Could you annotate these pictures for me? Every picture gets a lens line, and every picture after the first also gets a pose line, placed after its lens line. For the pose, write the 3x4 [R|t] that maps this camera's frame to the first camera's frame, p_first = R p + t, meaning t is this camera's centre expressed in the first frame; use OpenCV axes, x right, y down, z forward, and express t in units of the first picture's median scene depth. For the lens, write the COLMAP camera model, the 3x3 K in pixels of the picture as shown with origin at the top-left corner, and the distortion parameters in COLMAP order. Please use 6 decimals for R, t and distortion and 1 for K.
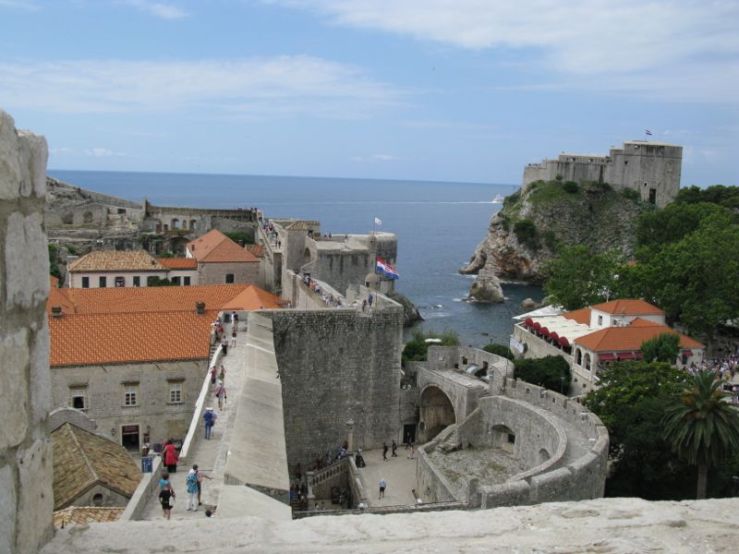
lens RADIAL K [[772.1, 0, 369.5], [0, 772.1, 277.0], [0, 0, 1]] dist [-0.206659, 0.274537]
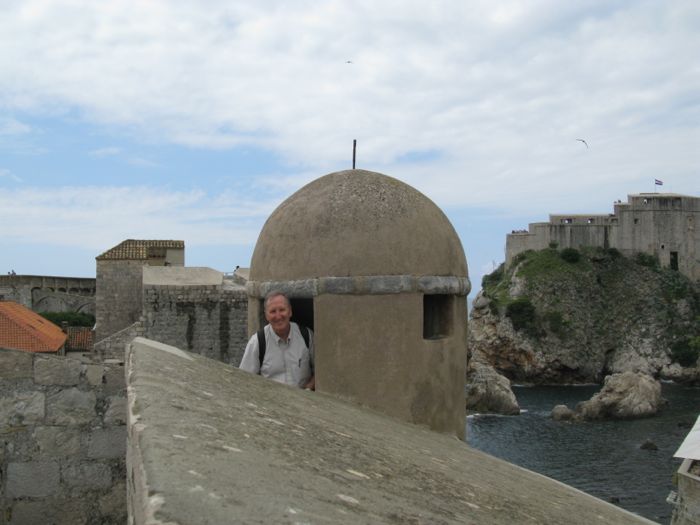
lens RADIAL K [[731.4, 0, 350.0], [0, 731.4, 262.5], [0, 0, 1]] dist [-0.206659, 0.274537]
pose [[0.997301, -0.045370, 0.057724, 0.000198], [0.054947, 0.982685, -0.176947, 0.005232], [-0.048697, 0.179641, 0.982526, 0.299647]]
